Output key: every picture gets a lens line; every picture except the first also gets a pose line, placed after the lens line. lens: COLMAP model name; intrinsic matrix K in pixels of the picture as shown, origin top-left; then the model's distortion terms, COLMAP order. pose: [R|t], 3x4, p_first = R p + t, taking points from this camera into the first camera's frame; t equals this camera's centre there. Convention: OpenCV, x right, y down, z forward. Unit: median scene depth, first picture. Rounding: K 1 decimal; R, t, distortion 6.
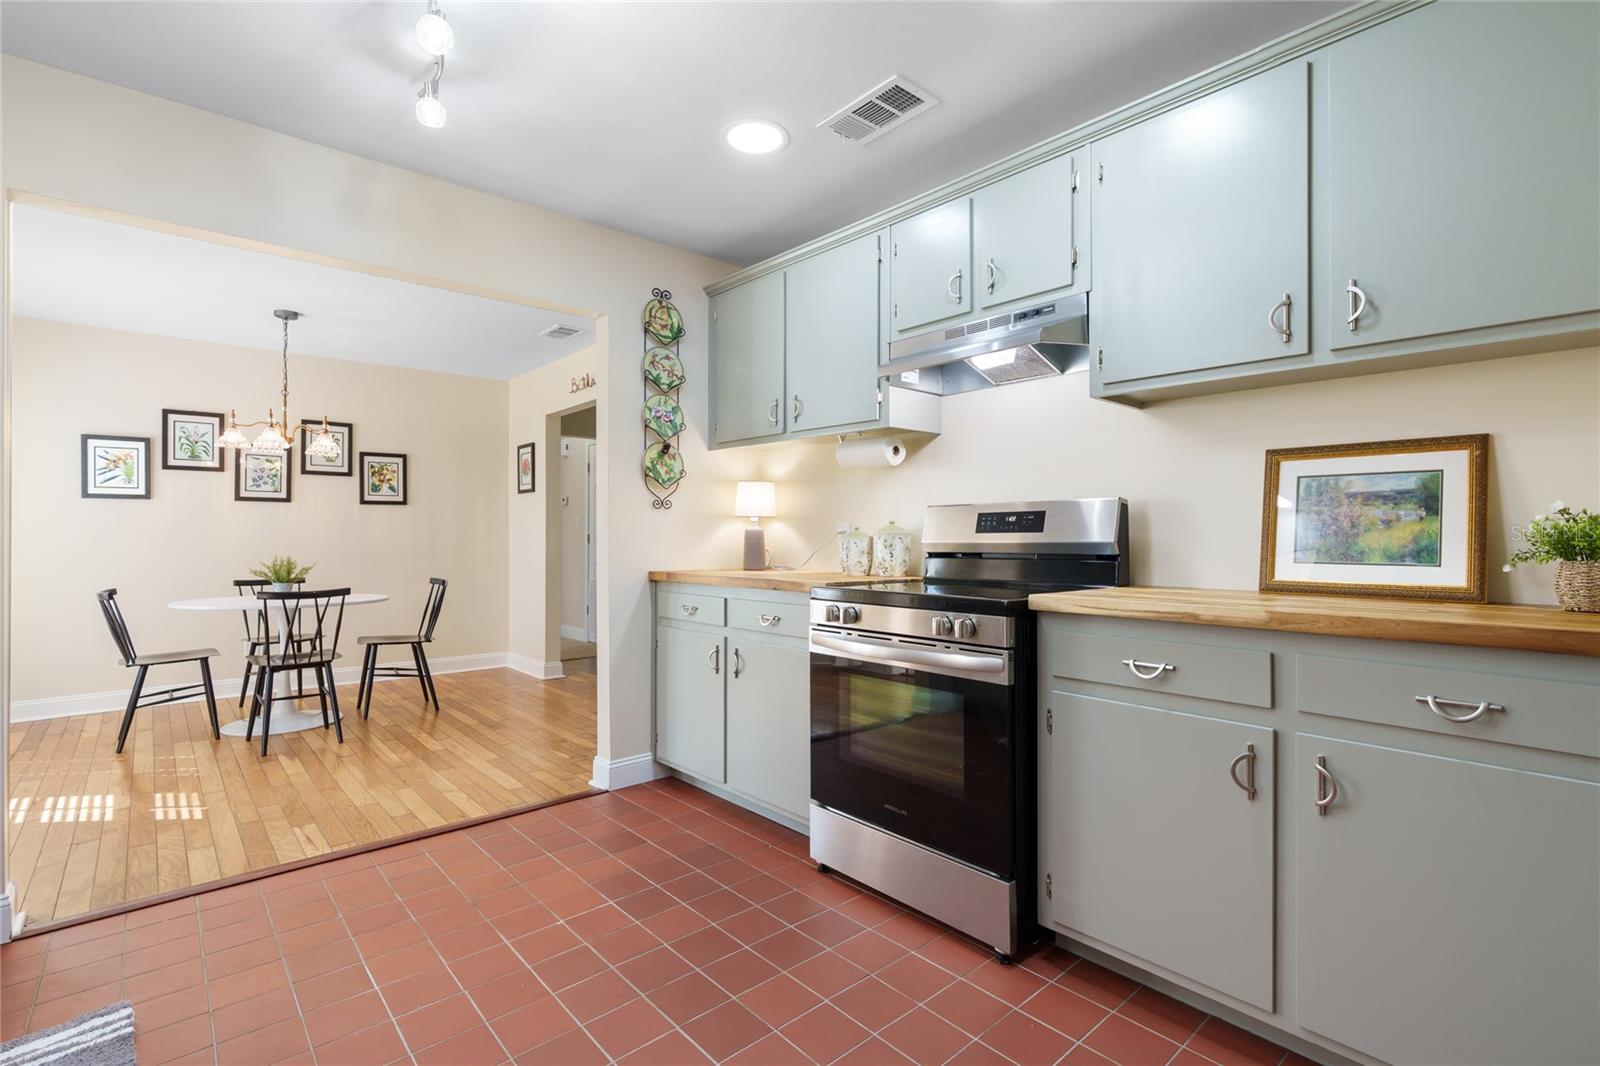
lens RADIAL K [[756.6, 0, 807.4], [0, 756.6, 526.5], [0, 0, 1]] dist [-0.000341, 0.000952]
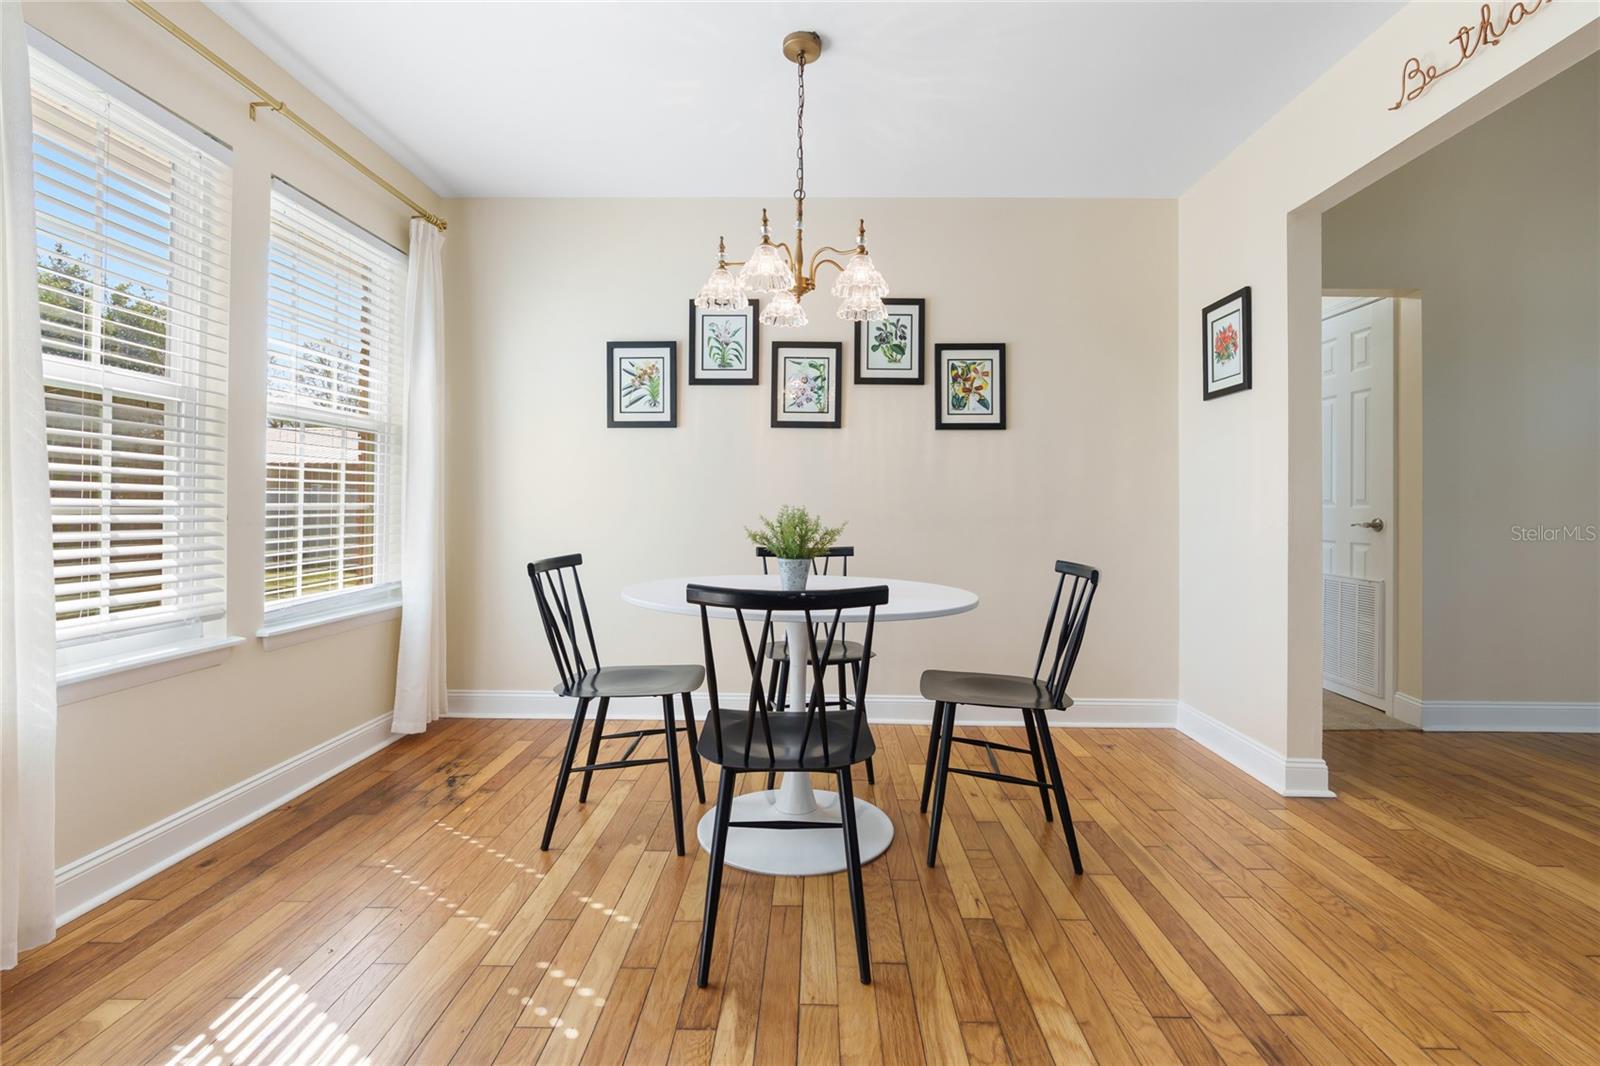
lens RADIAL K [[732.9, 0, 801.8], [0, 732.9, 493.8], [0, 0, 1]] dist [-0.004375, 0.000285]
pose [[0.736451, -0.002627, -0.676486, -0.295504], [-0.002623, 0.999974, -0.006738, 0.028556], [0.676486, 0.006737, 0.736425, 0.536121]]
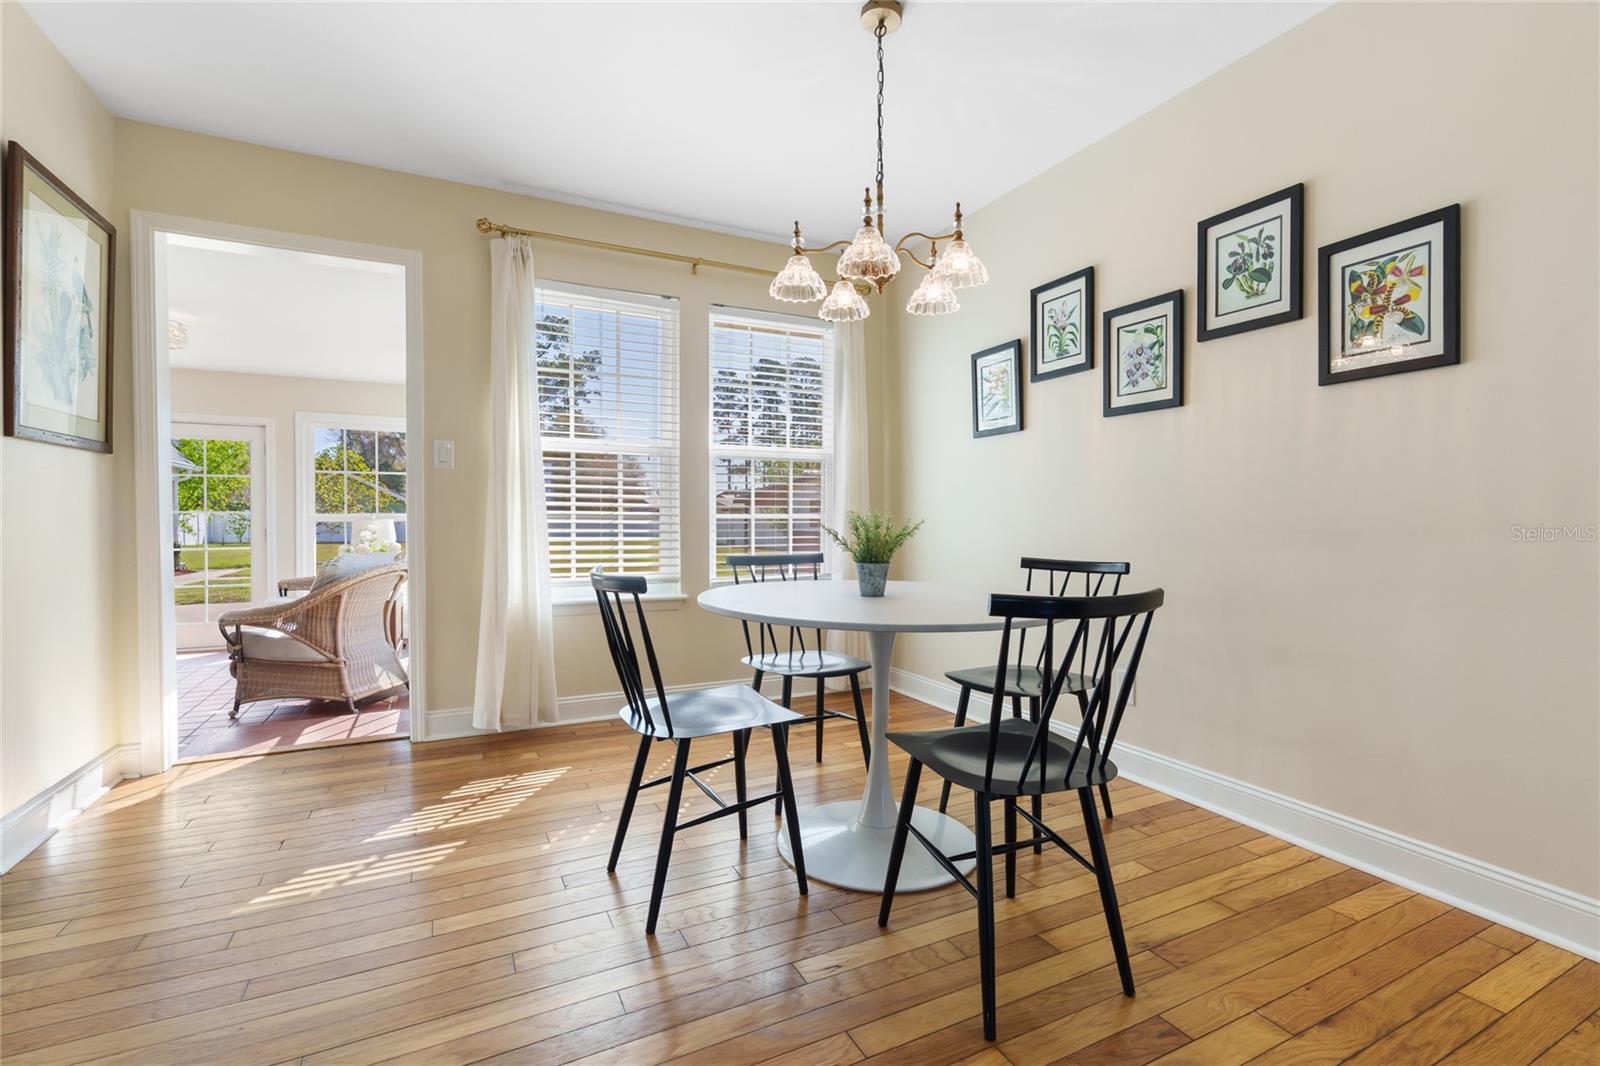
lens RADIAL K [[719.9, 0, 806.1], [0, 719.9, 525.5], [0, 0, 1]] dist [-0.001329, 0.000506]
pose [[-0.254845, 0.009512, -0.966935, -0.188302], [0.008528, 0.999935, 0.007589, 0.039098], [0.966944, -0.006312, -0.254910, 0.913531]]
